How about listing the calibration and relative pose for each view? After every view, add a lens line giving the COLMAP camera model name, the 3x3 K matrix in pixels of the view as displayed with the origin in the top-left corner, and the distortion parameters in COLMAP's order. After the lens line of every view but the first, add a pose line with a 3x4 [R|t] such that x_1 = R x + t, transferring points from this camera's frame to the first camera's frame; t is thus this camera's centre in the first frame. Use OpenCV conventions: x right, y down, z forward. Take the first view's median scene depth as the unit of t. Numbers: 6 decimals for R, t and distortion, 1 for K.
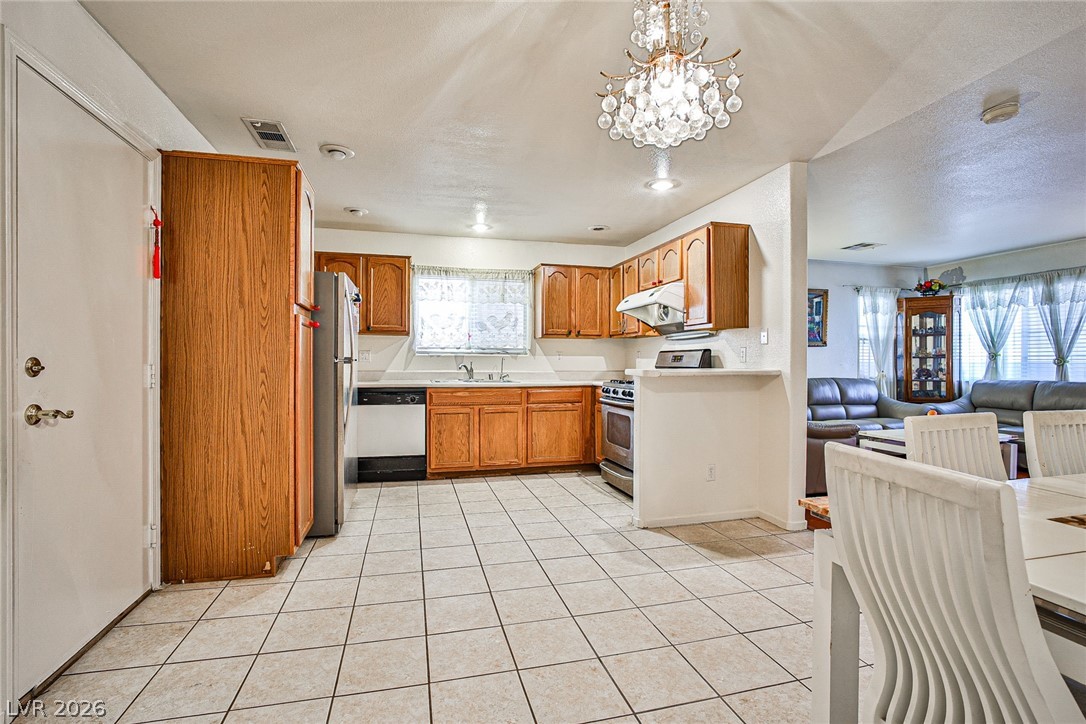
lens RADIAL K [[487.8, 0, 531.3], [0, 487.8, 363.2], [0, 0, 1]] dist [-0.037907, 0.014242]
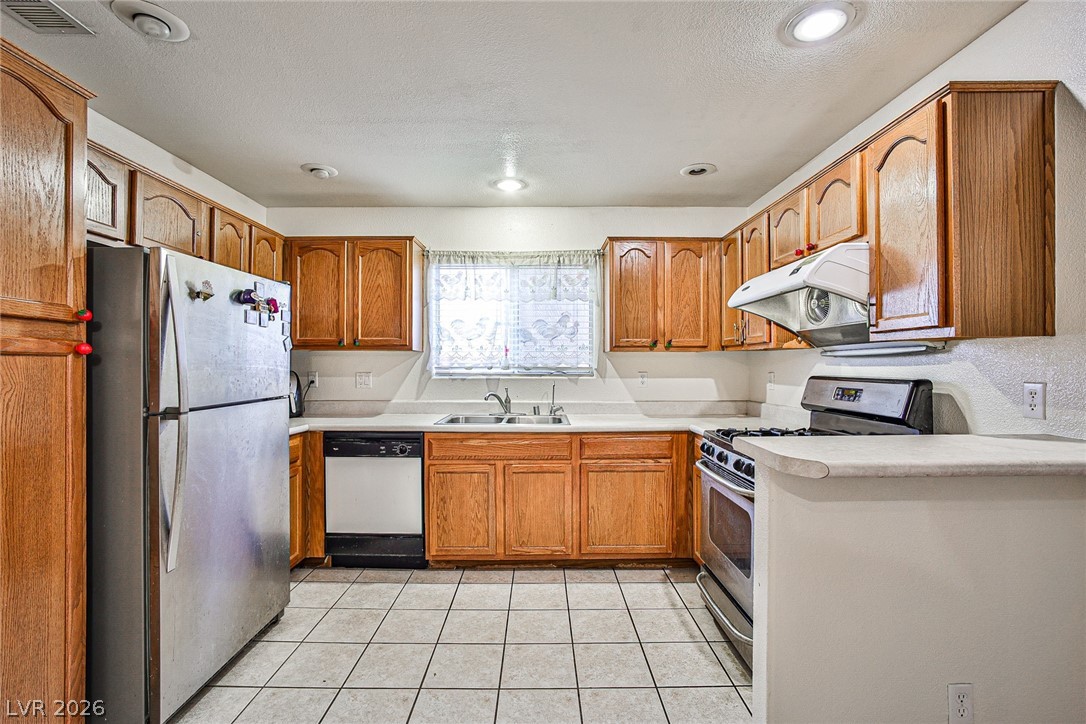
lens RADIAL K [[487.8, 0, 546.3], [0, 487.8, 363.8], [0, 0, 1]] dist [-0.037907, 0.014242]
pose [[0.974492, -0.004535, -0.224376, 0.084457], [0.003653, 0.999984, -0.004349, -0.034457], [0.224392, 0.003418, 0.974493, 0.356562]]
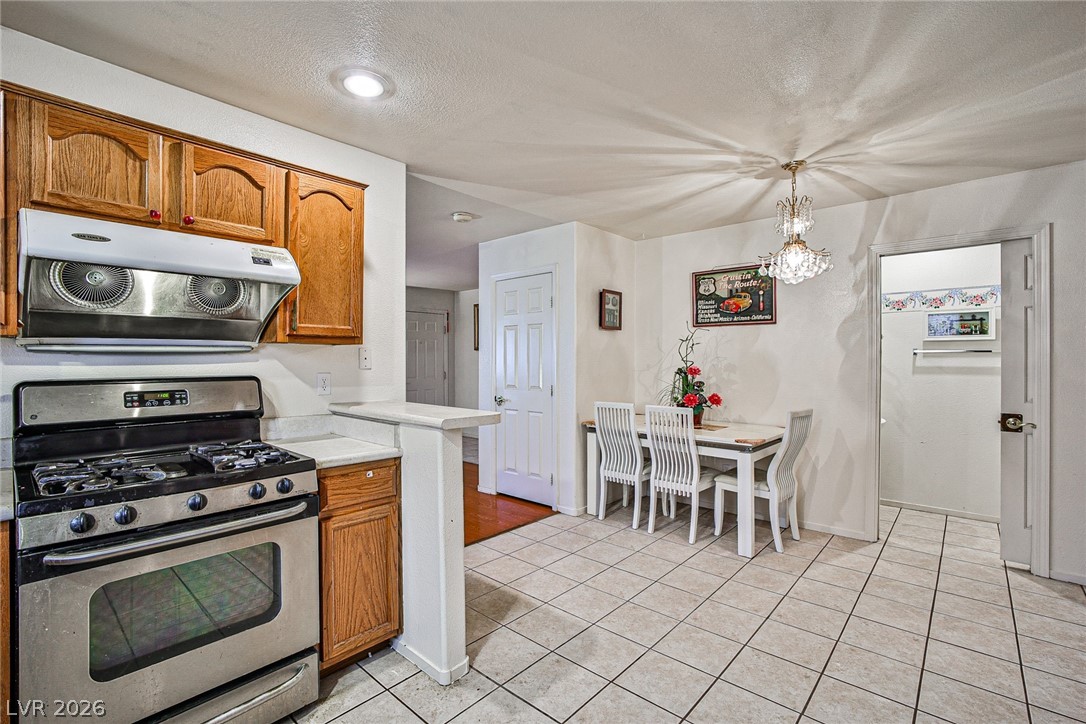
lens RADIAL K [[487.8, 0, 541.5], [0, 487.8, 355.4], [0, 0, 1]] dist [-0.037907, 0.014242]
pose [[-0.562486, 0.002564, 0.826803, -0.212237], [0.002907, 0.999995, -0.001124, -0.039199], [-0.826802, 0.001772, -0.562491, 0.800556]]
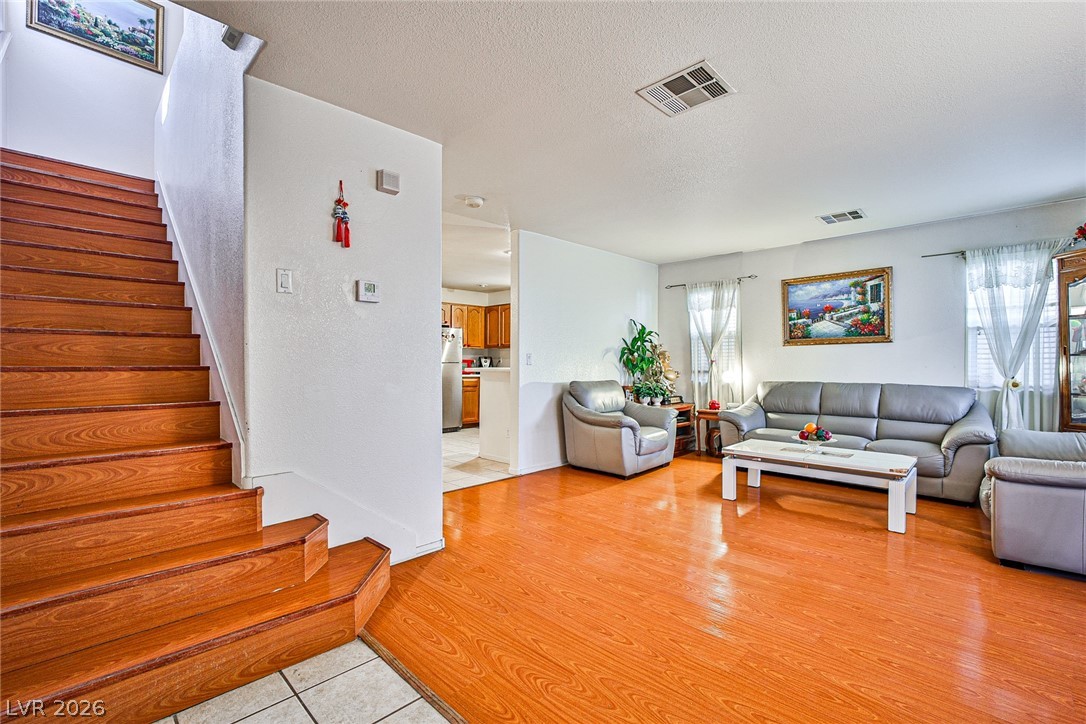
lens RADIAL K [[487.8, 0, 542.0], [0, 487.8, 365.9], [0, 0, 1]] dist [-0.037907, 0.014242]
pose [[0.518723, 0.001215, -0.854942, 1.197617], [-0.001065, 0.999999, 0.000775, 0.002655], [0.854942, 0.000509, 0.518724, 0.176689]]
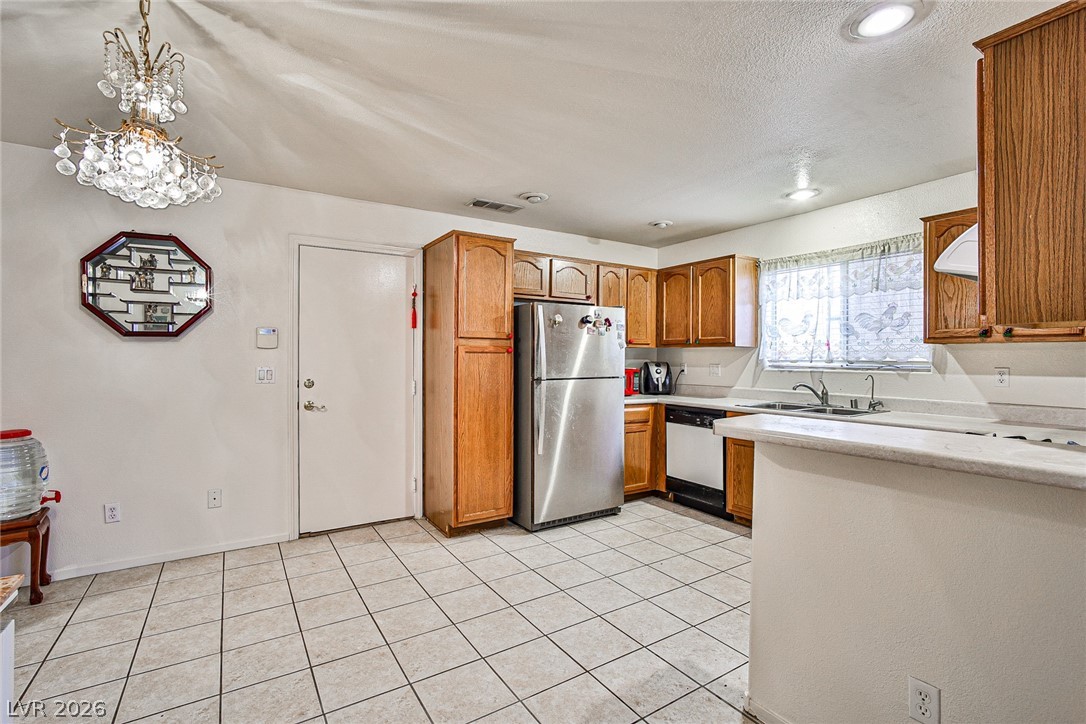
lens RADIAL K [[487.8, 0, 538.0], [0, 487.8, 360.5], [0, 0, 1]] dist [-0.037907, 0.014242]
pose [[0.325206, 0.002073, -0.945641, 0.416288], [-0.004395, 0.999990, 0.000681, -0.031679], [0.945633, 0.003934, 0.325212, 0.382513]]
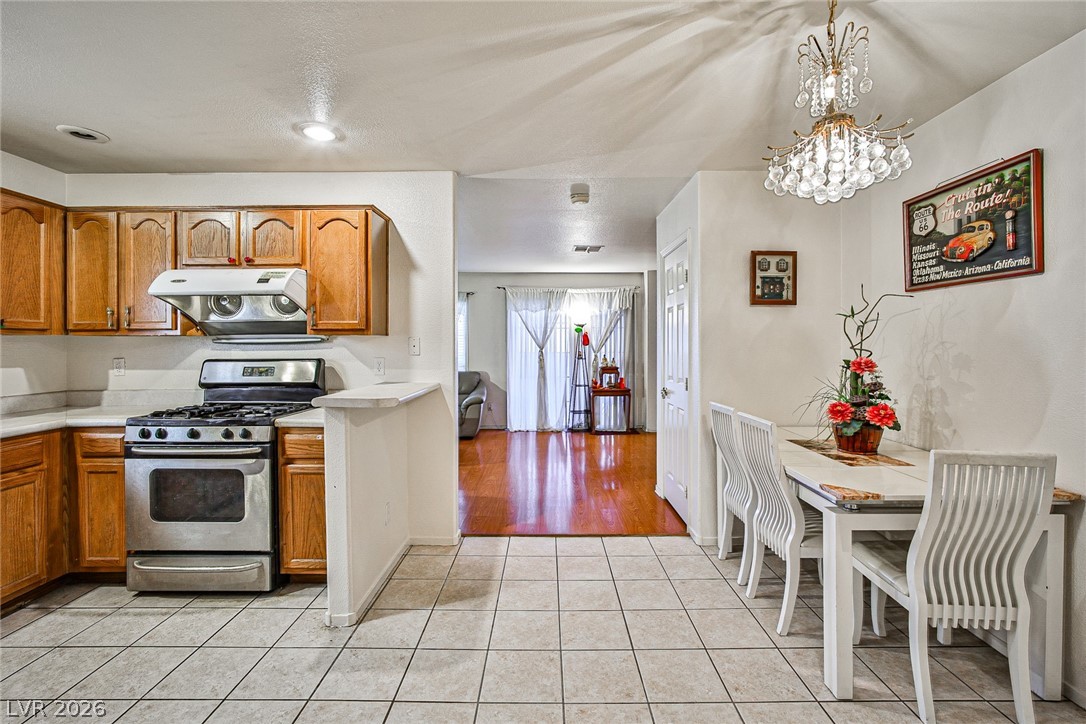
lens RADIAL K [[487.8, 0, 547.8], [0, 487.8, 343.8], [0, 0, 1]] dist [-0.037907, 0.014242]
pose [[0.239204, 0.001034, 0.970969, -0.236918], [0.009184, 0.999952, -0.003328, -0.036453], [-0.970926, 0.009714, 0.239183, 0.354957]]
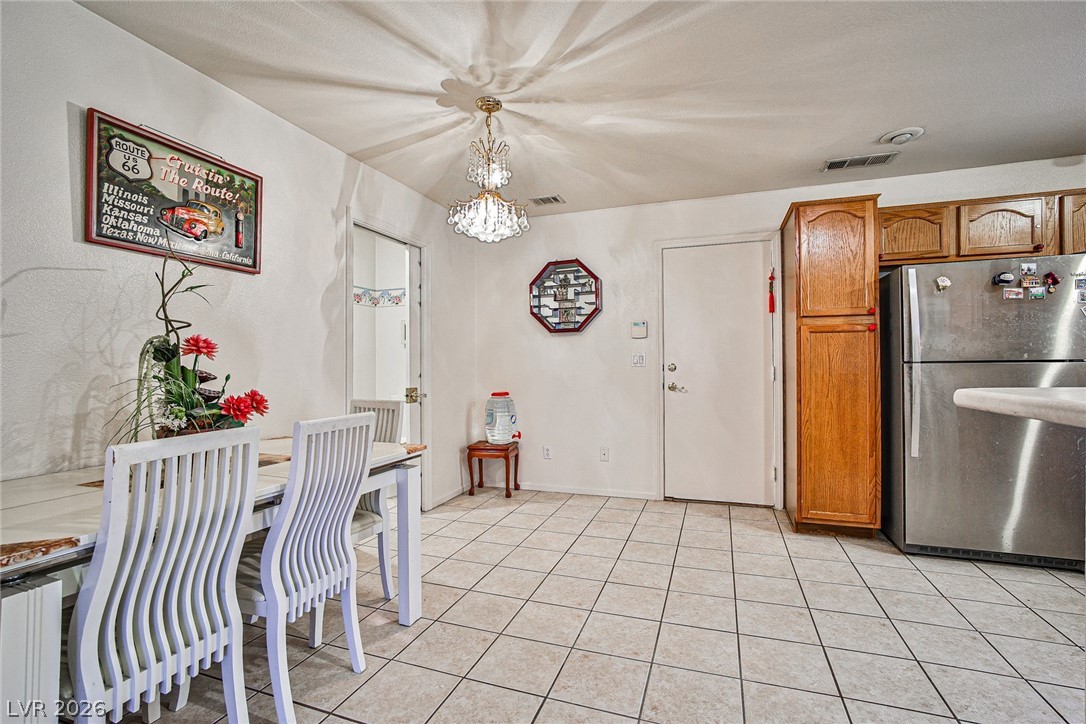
lens RADIAL K [[487.8, 0, 551.4], [0, 487.8, 362.0], [0, 0, 1]] dist [-0.037907, 0.014242]
pose [[-0.544263, -0.004818, -0.838901, 0.435257], [0.002395, 0.999971, -0.007297, -0.001760], [0.838911, -0.005981, -0.544235, 0.560610]]
